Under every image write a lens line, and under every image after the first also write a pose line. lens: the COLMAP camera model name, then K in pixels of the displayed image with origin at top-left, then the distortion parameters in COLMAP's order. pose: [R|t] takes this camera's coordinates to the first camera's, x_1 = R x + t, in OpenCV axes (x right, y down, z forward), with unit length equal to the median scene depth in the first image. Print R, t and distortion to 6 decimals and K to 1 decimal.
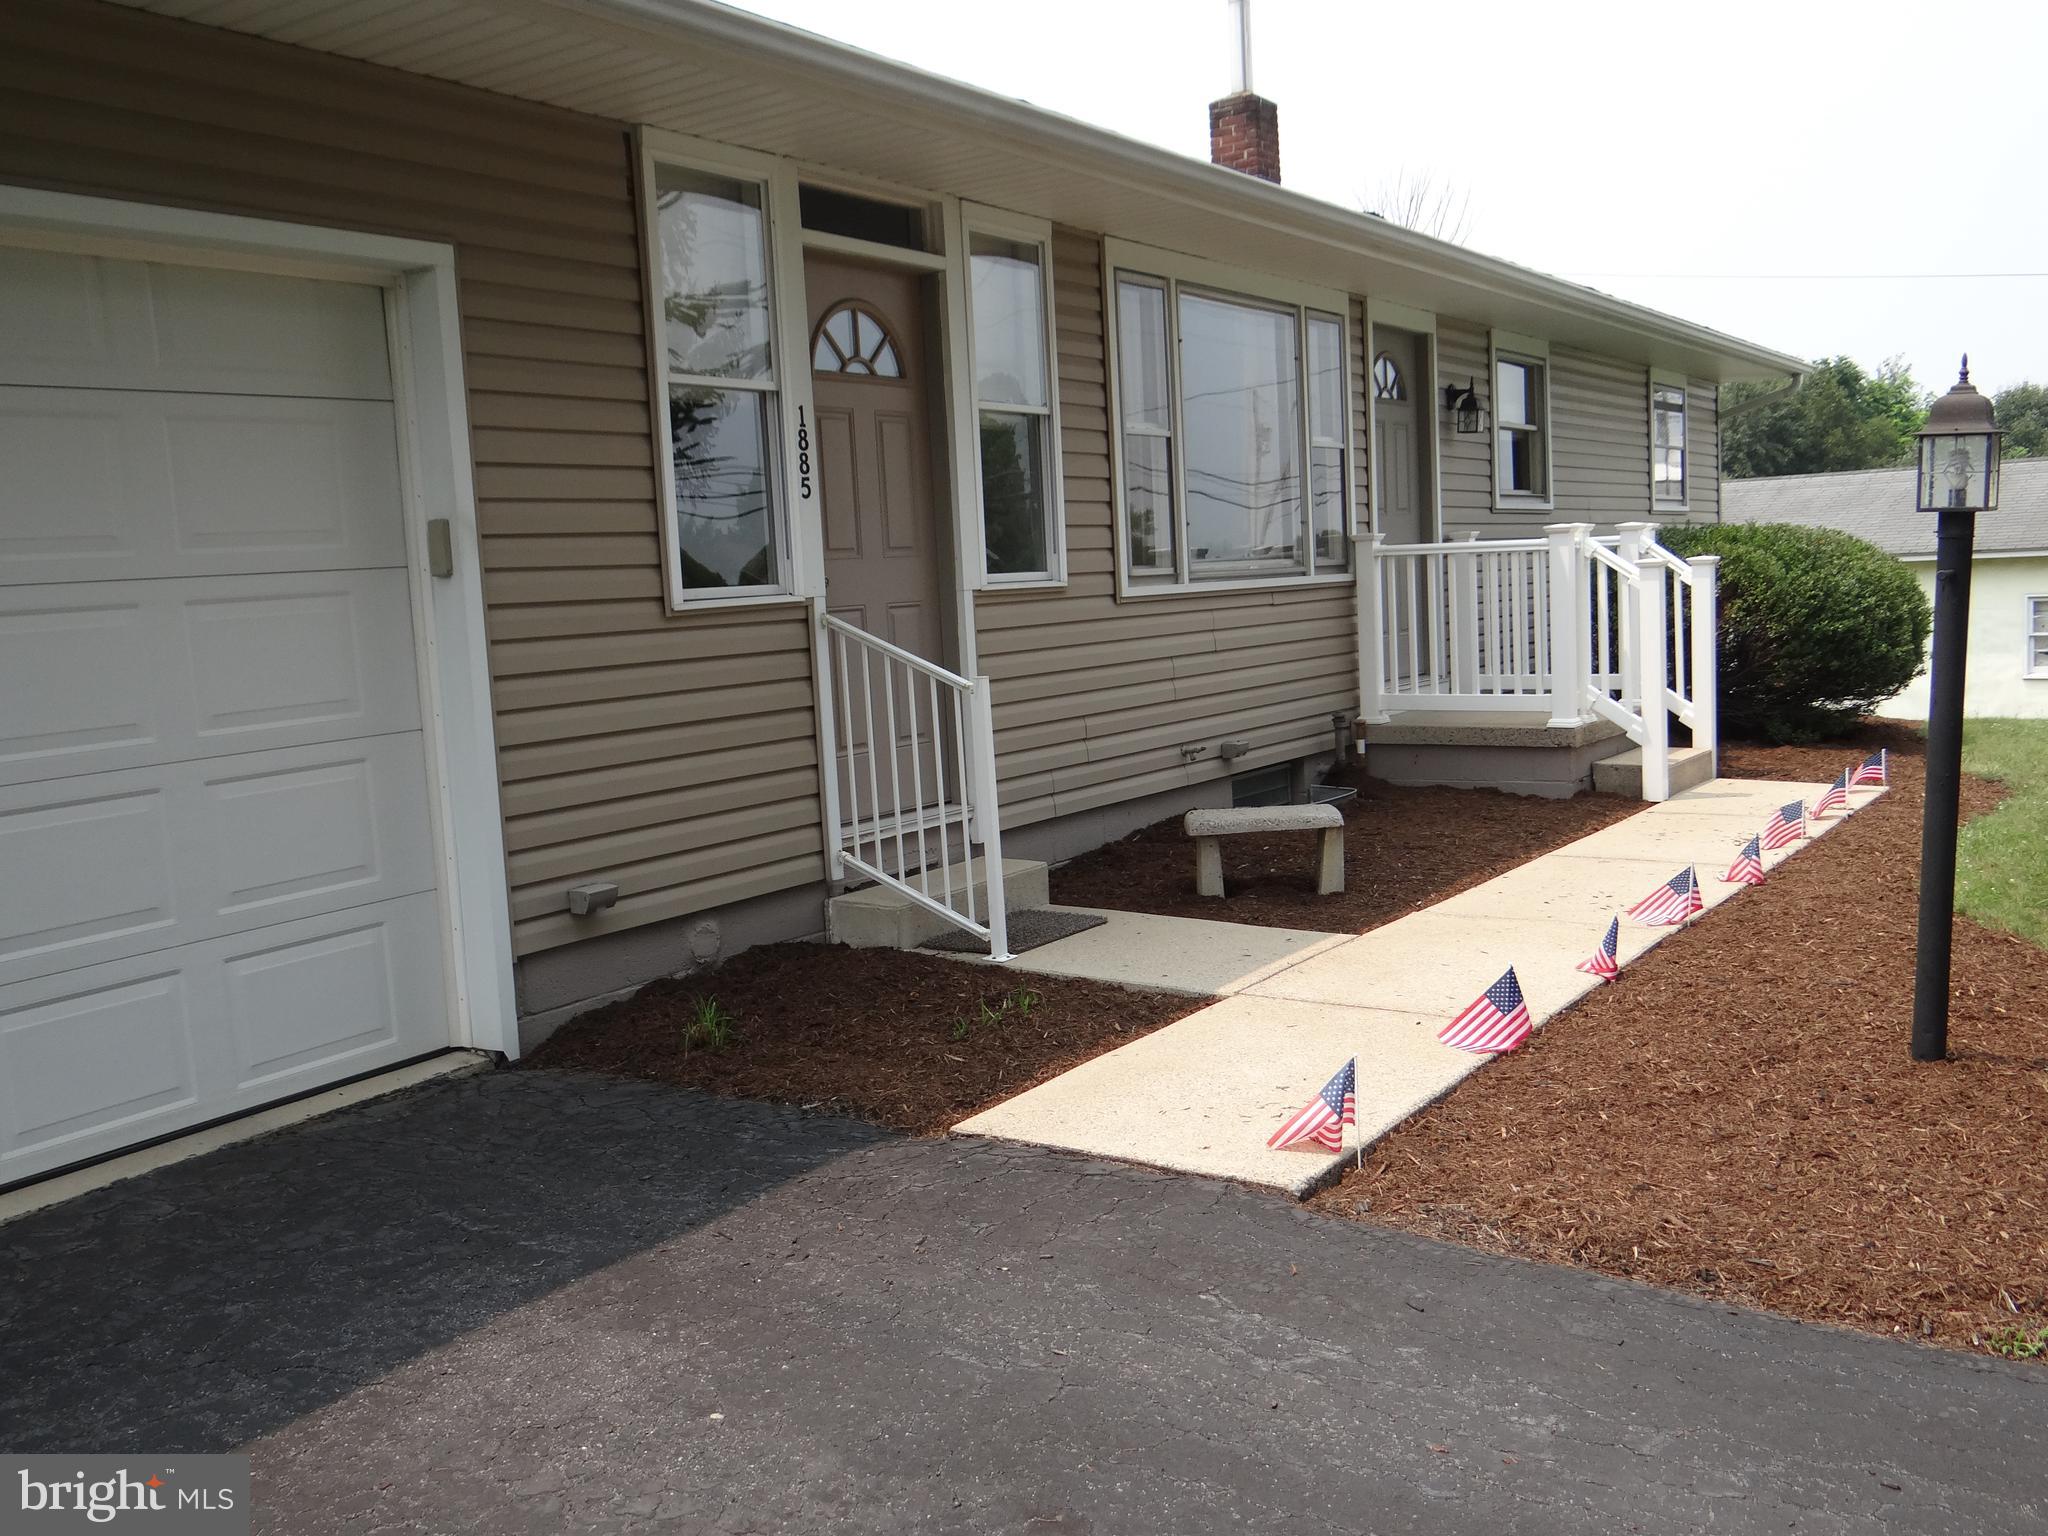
lens RADIAL K [[1852.1, 0, 1017.8], [0, 1852.1, 769.3], [0, 0, 1]] dist [0.033706, 0.004236]
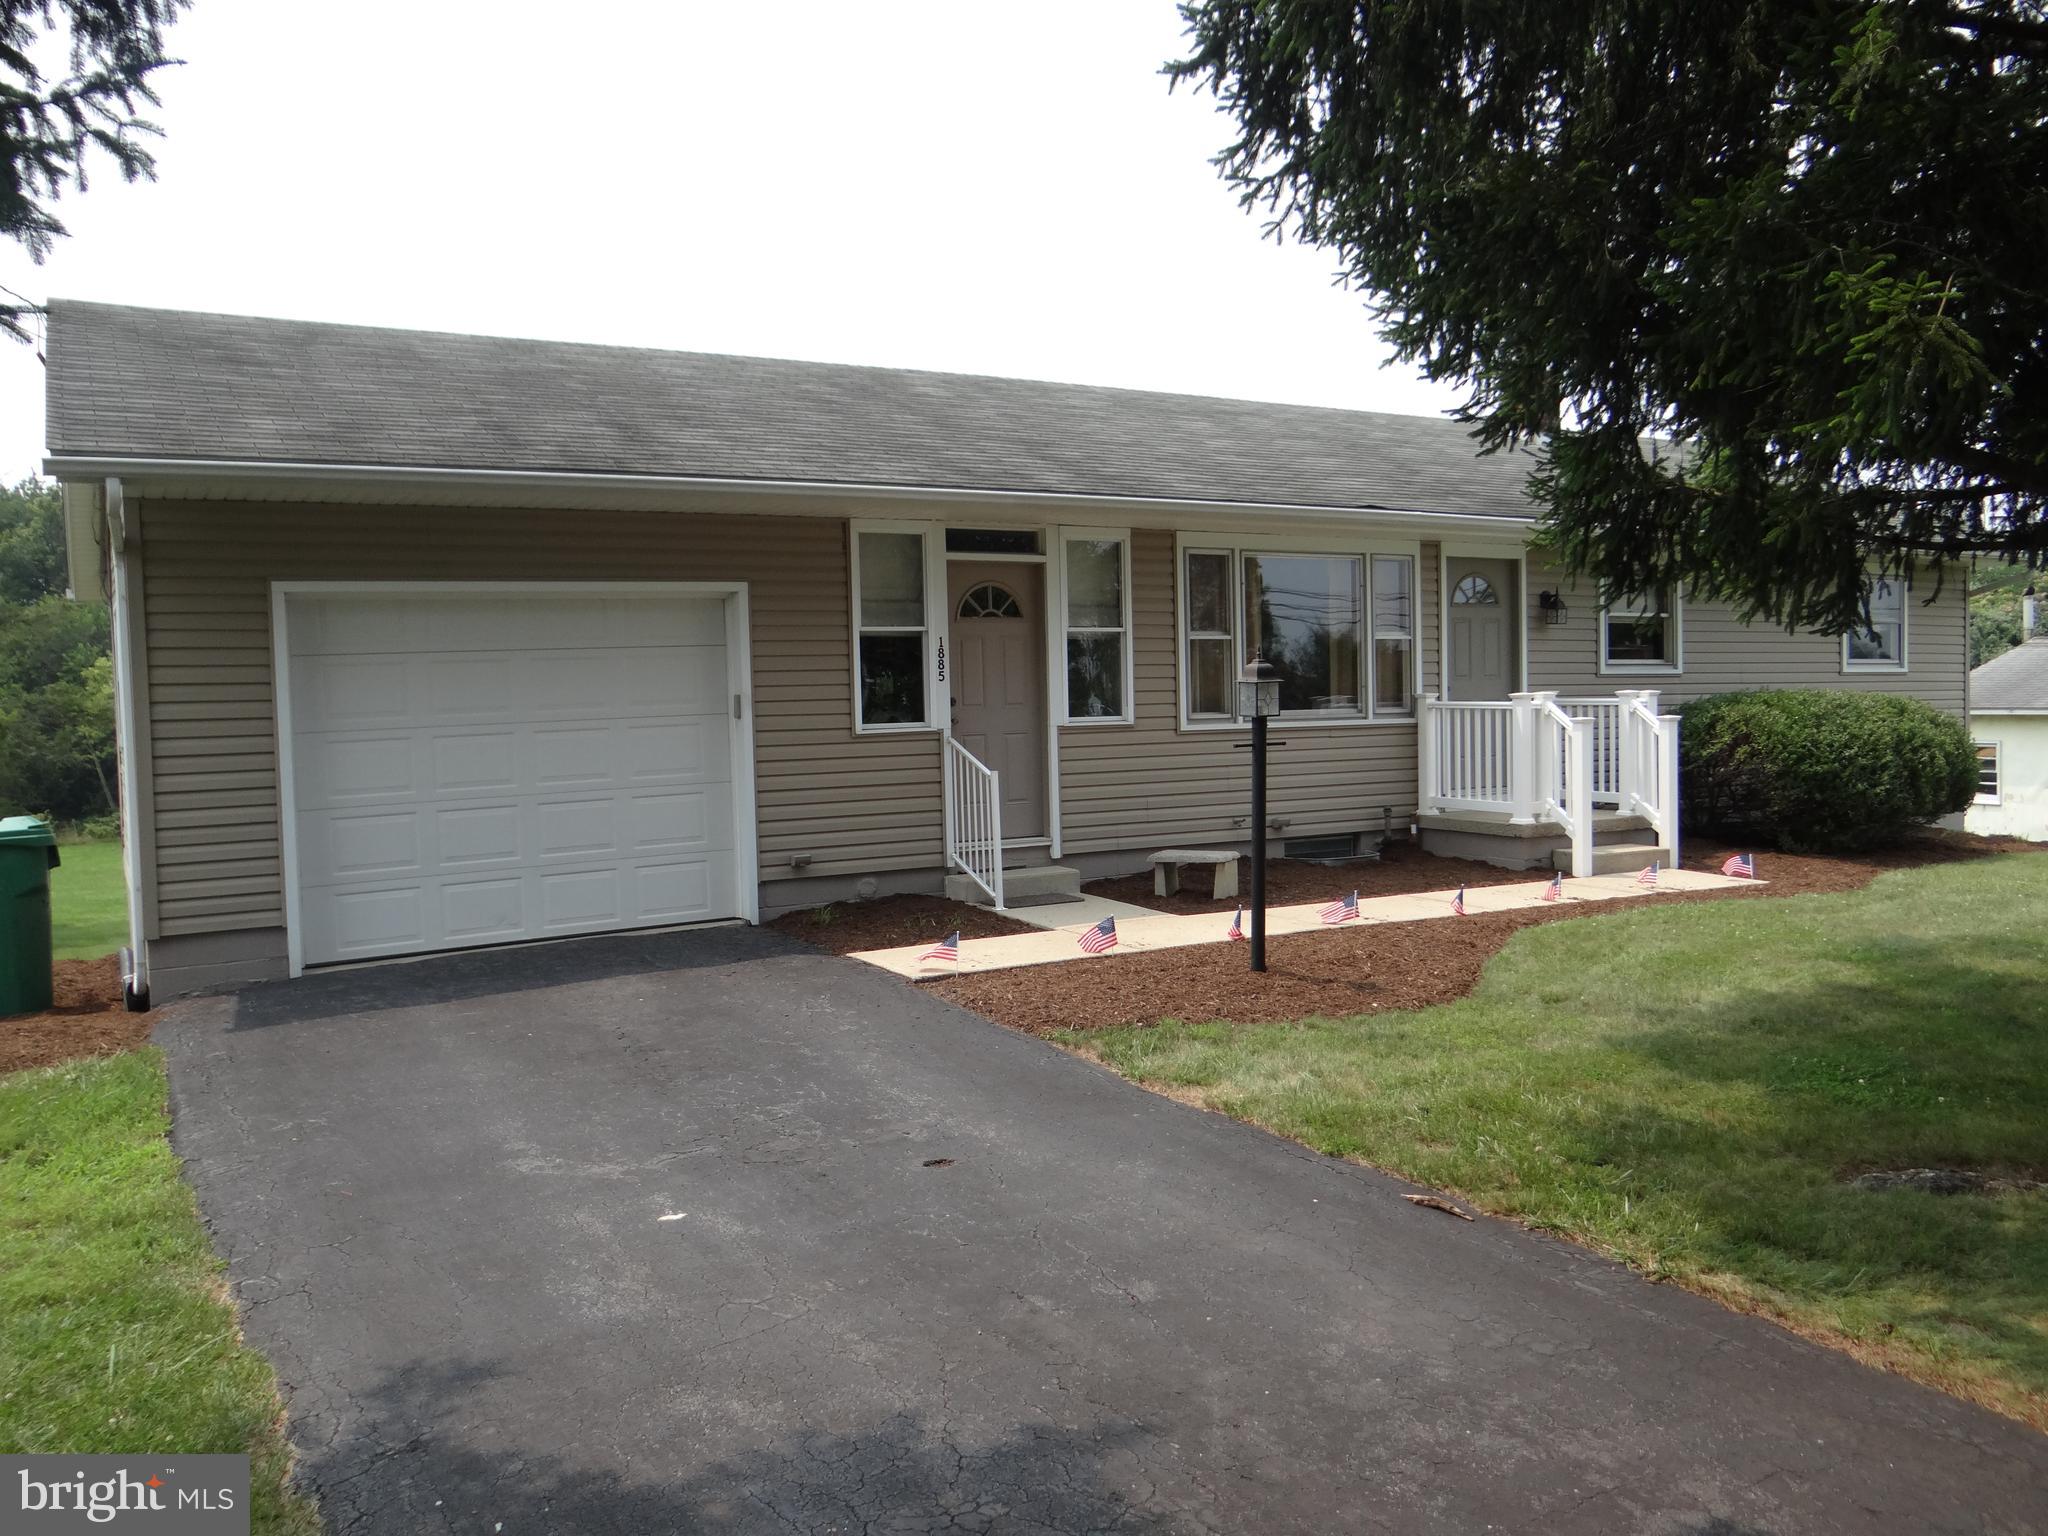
lens RADIAL K [[1604.1, 0, 1027.8], [0, 1604.1, 781.1], [0, 0, 1]] dist [-0.013440, -0.004577]
pose [[0.899046, 0.057219, -0.434099, 0.754787], [-0.070532, 0.997403, -0.014608, -0.015455], [0.432136, 0.043751, 0.900747, -0.565184]]
